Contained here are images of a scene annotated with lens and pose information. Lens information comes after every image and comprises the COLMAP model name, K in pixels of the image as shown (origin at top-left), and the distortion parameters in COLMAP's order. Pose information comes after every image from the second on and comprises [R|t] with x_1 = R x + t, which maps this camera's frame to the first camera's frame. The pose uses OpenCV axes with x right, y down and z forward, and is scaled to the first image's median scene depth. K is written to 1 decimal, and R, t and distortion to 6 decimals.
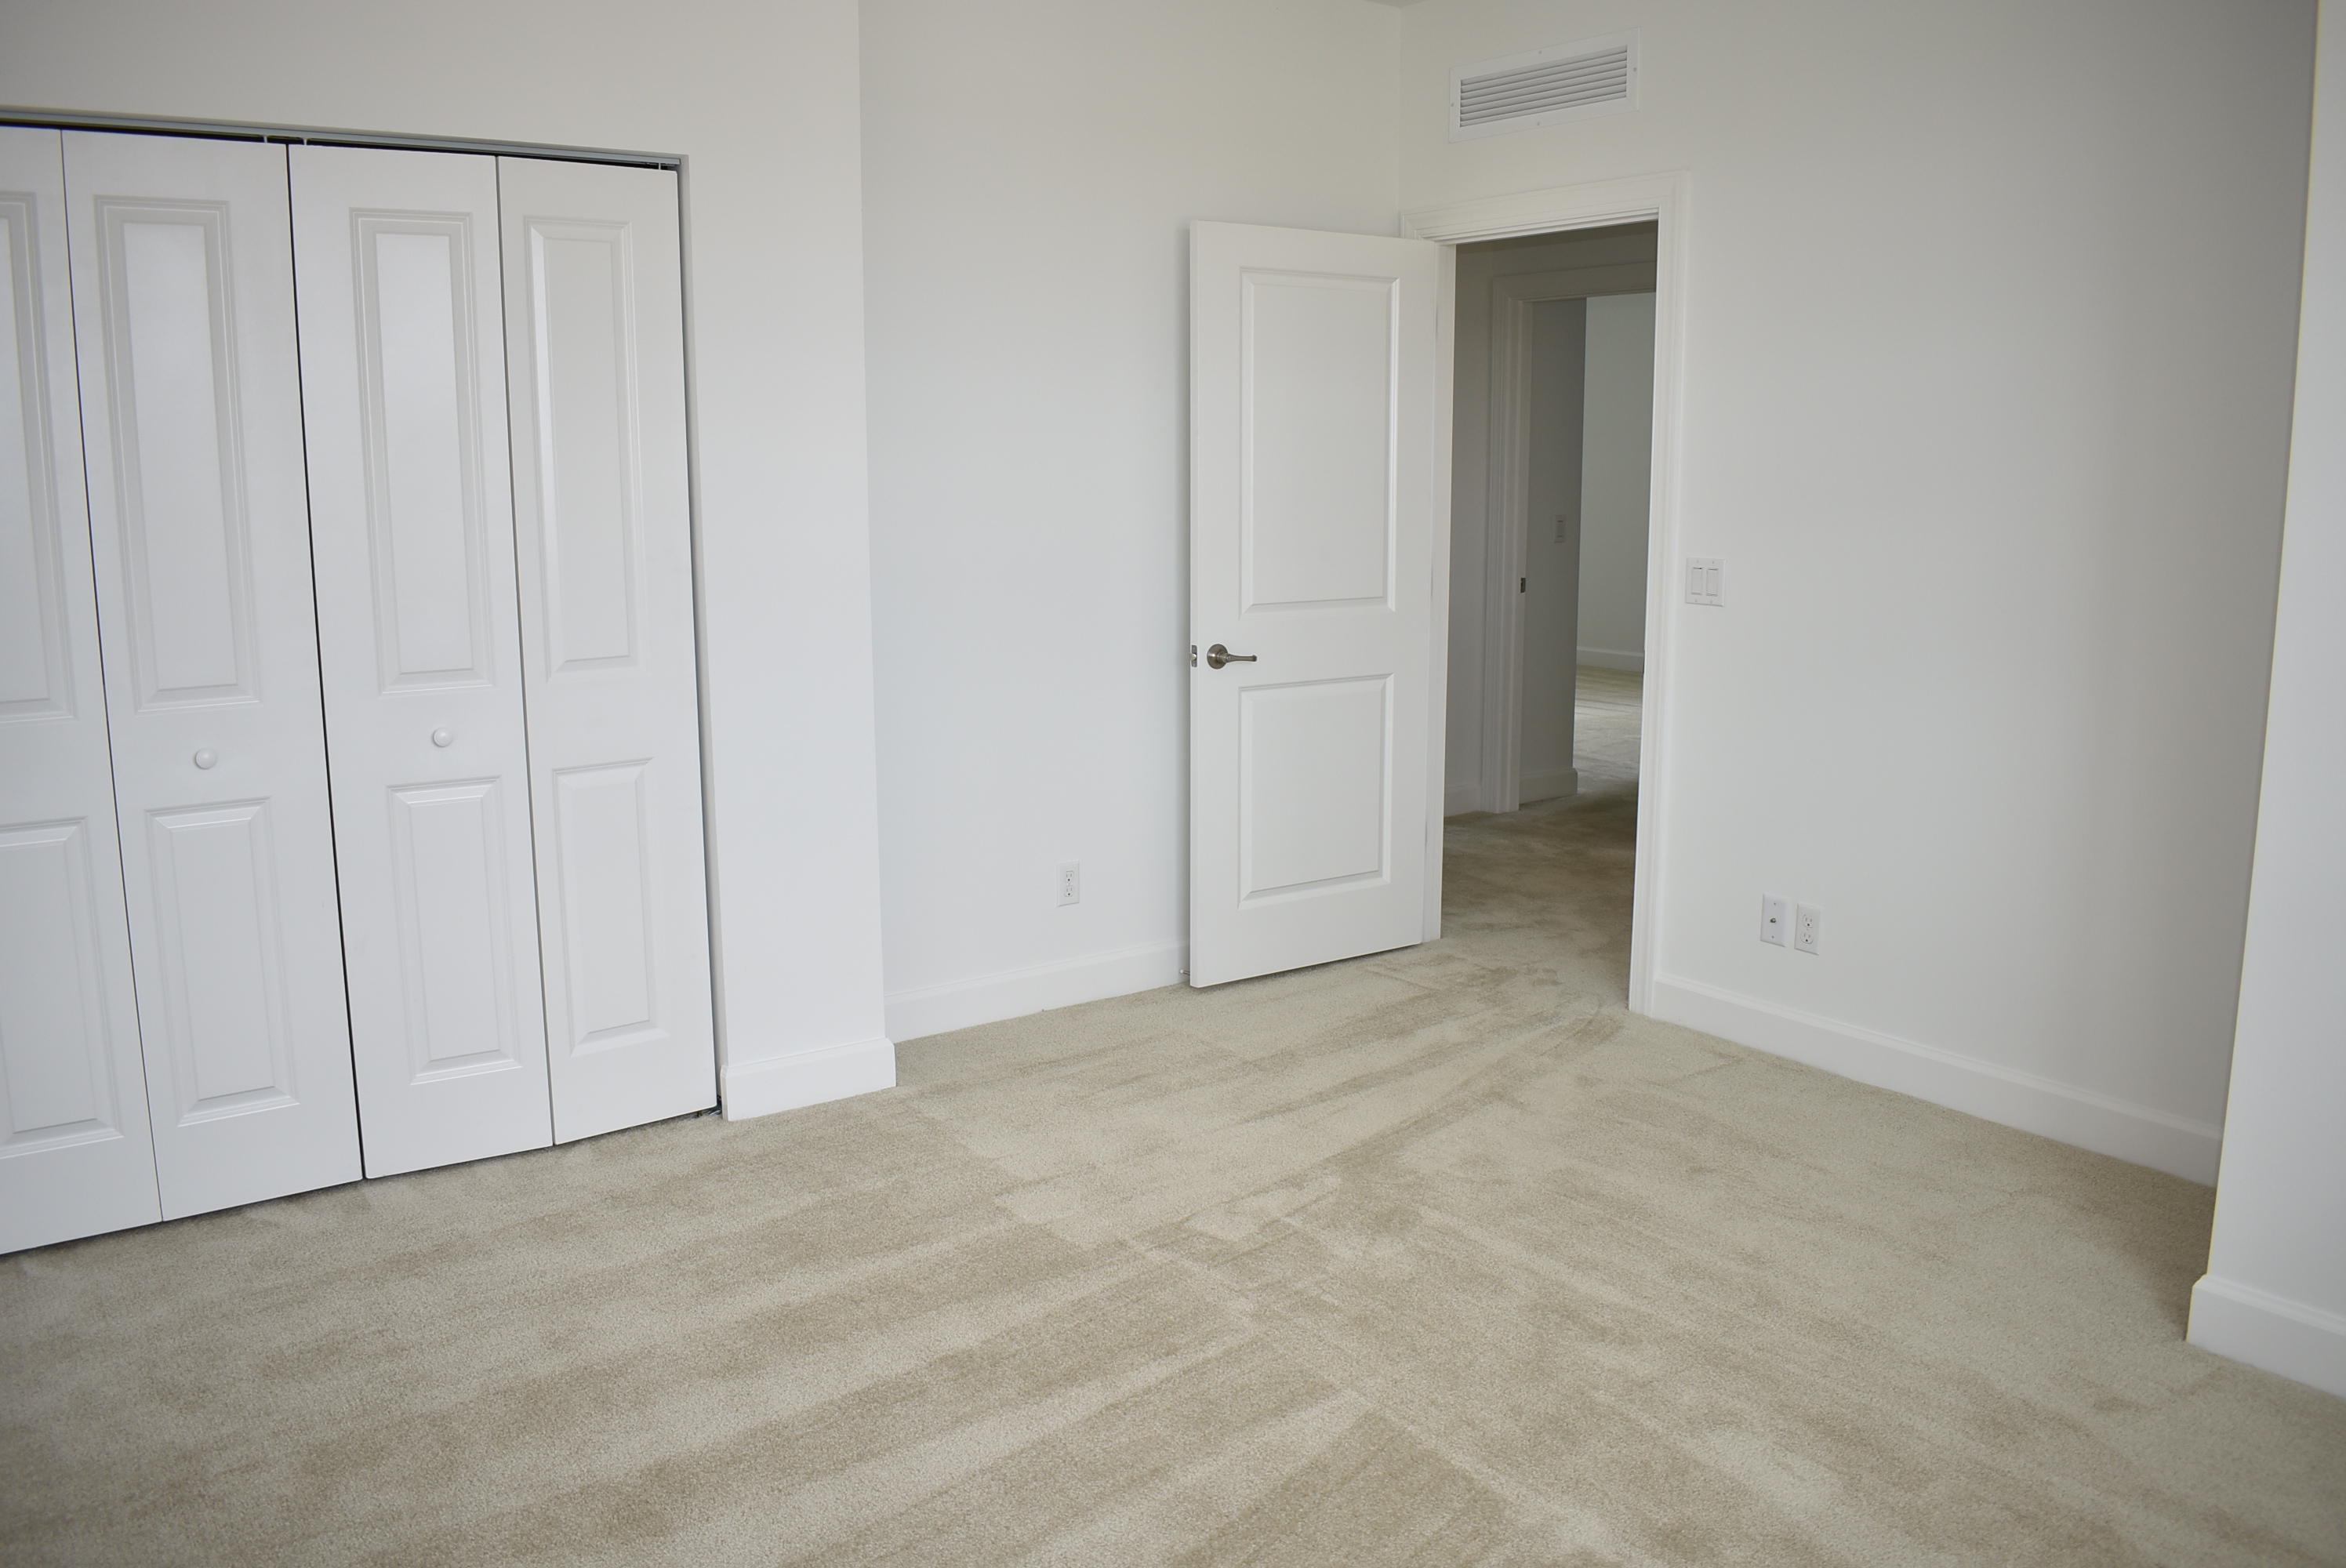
lens RADIAL K [[1838.7, 0, 1078.4], [0, 1838.7, 770.8], [0, 0, 1]] dist [-0.094282, 0.019176]
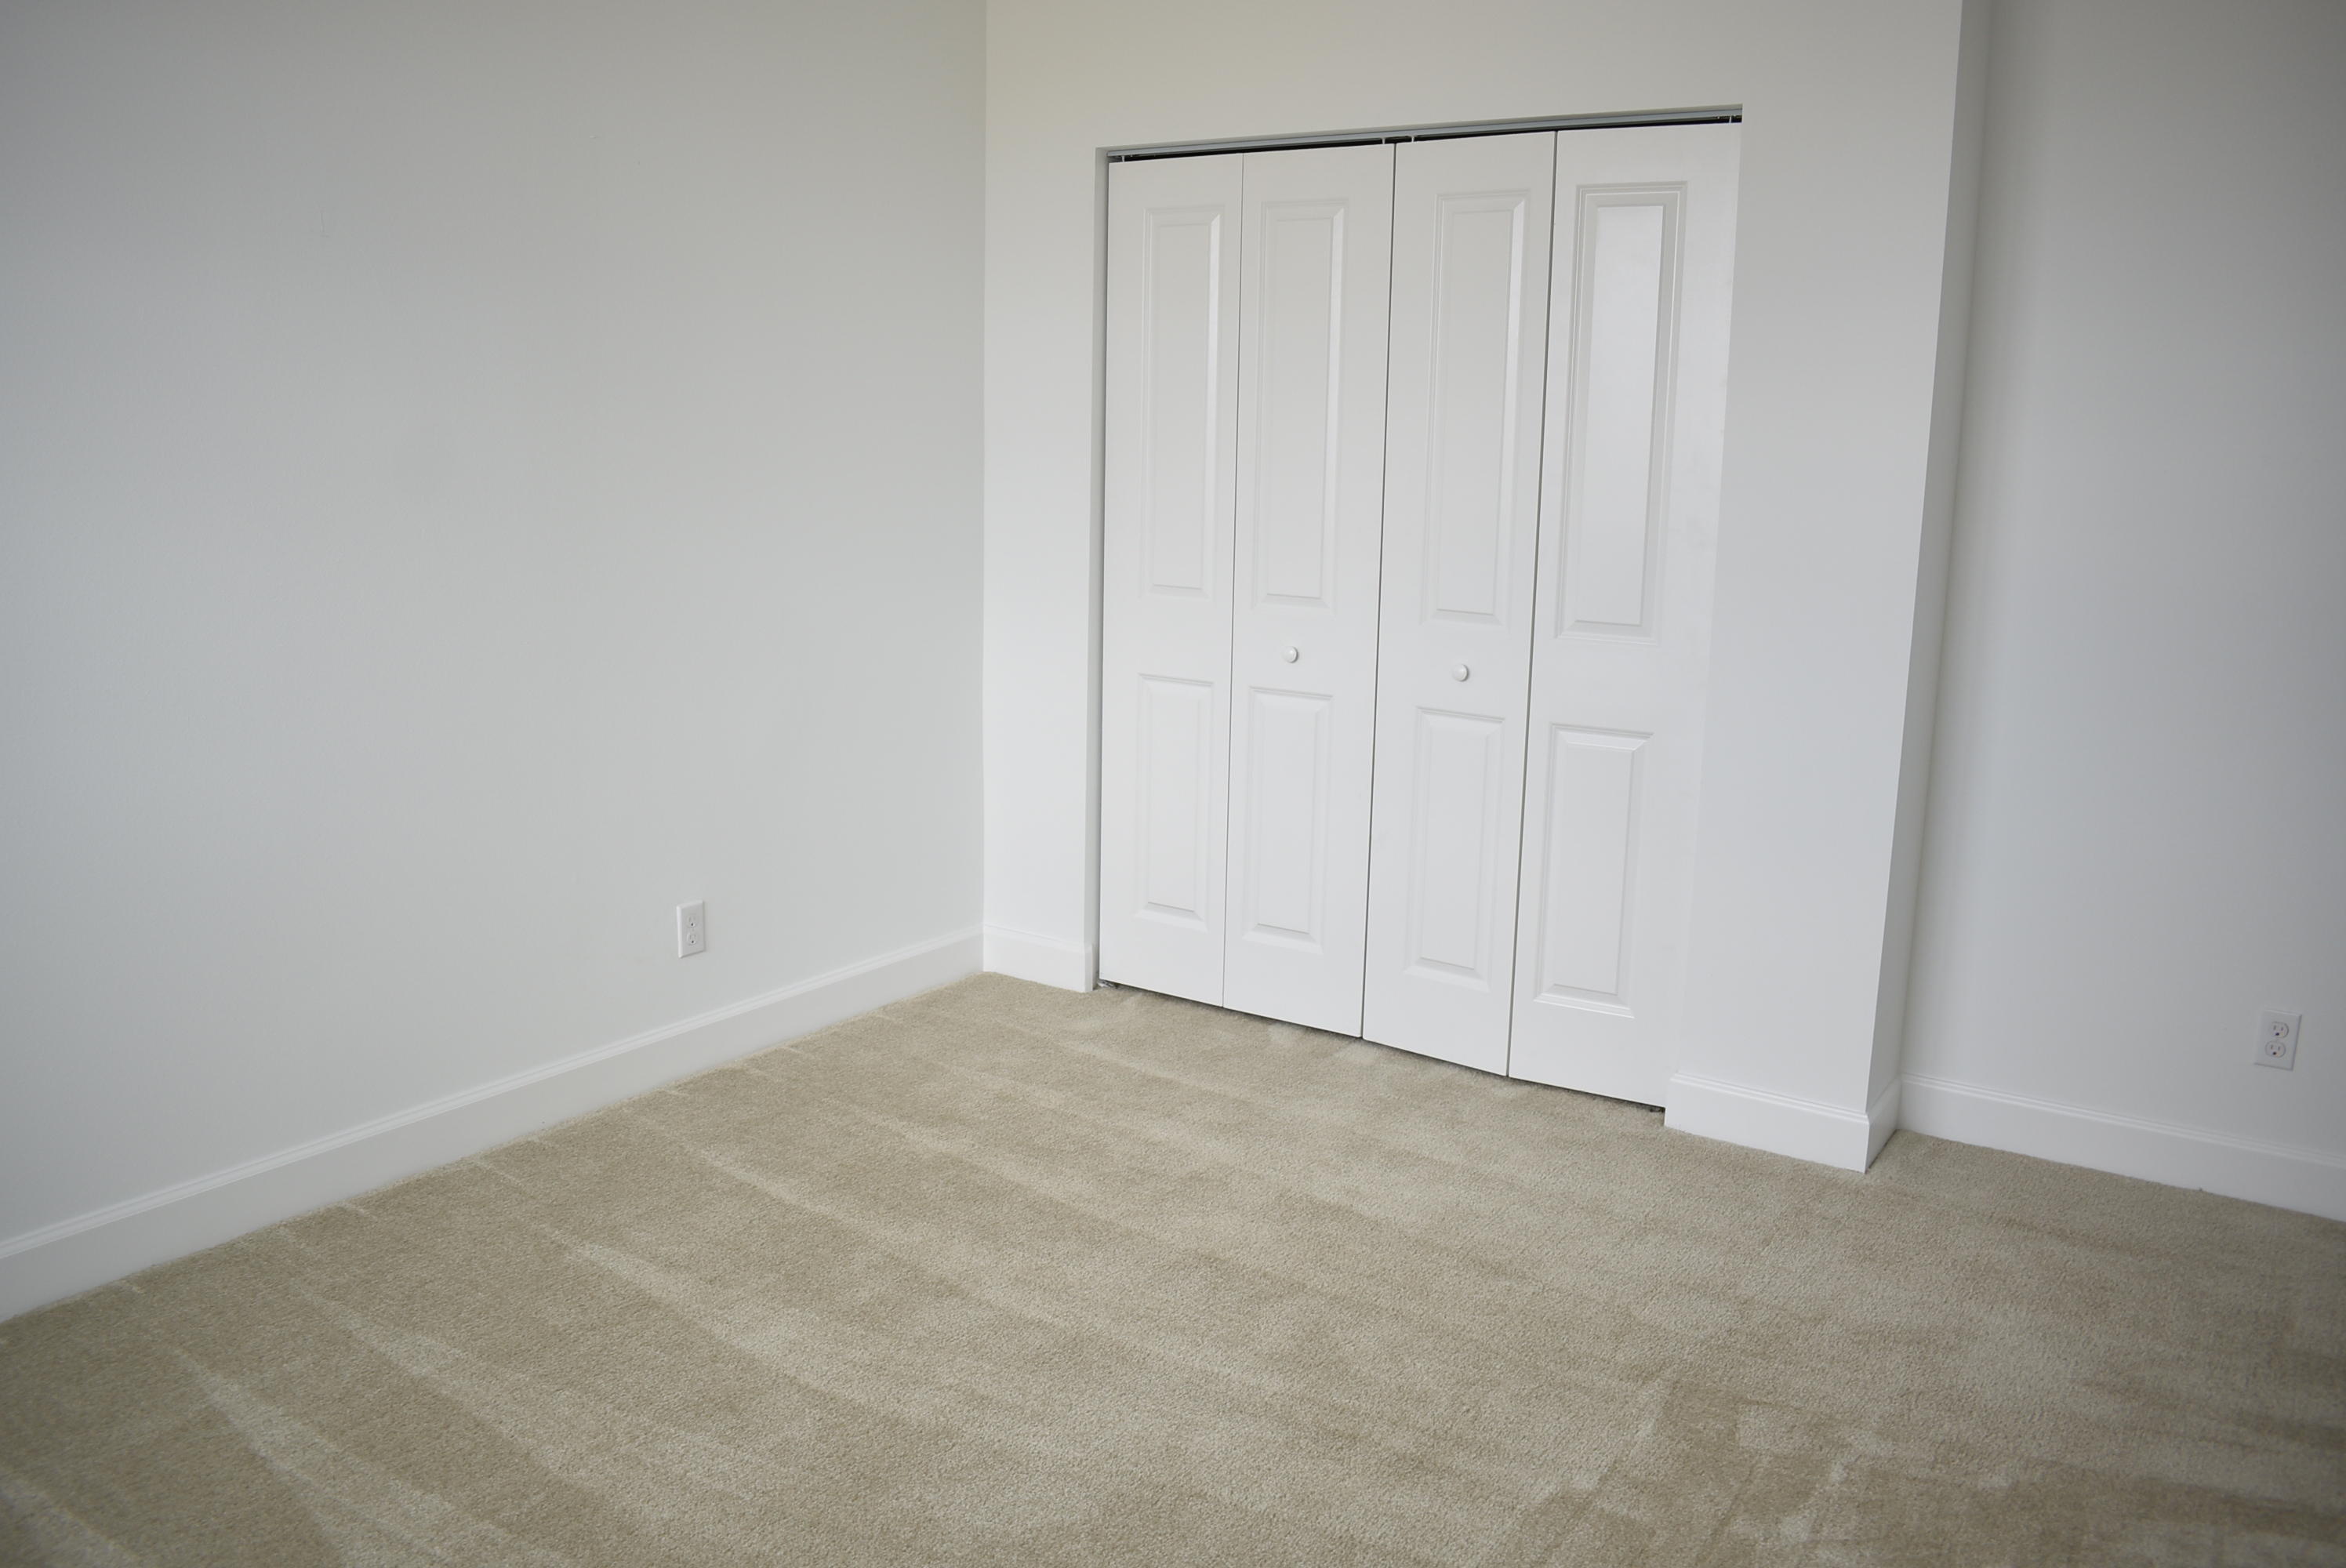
lens RADIAL K [[1838.7, 0, 1178.4], [0, 1838.7, 781.6], [0, 0, 1]] dist [-0.094282, 0.019176]
pose [[0.348537, 0.193211, -0.917165, 0.605003], [-0.180068, 0.974098, 0.136776, -0.073039], [0.919836, 0.117480, 0.374300, 0.426313]]
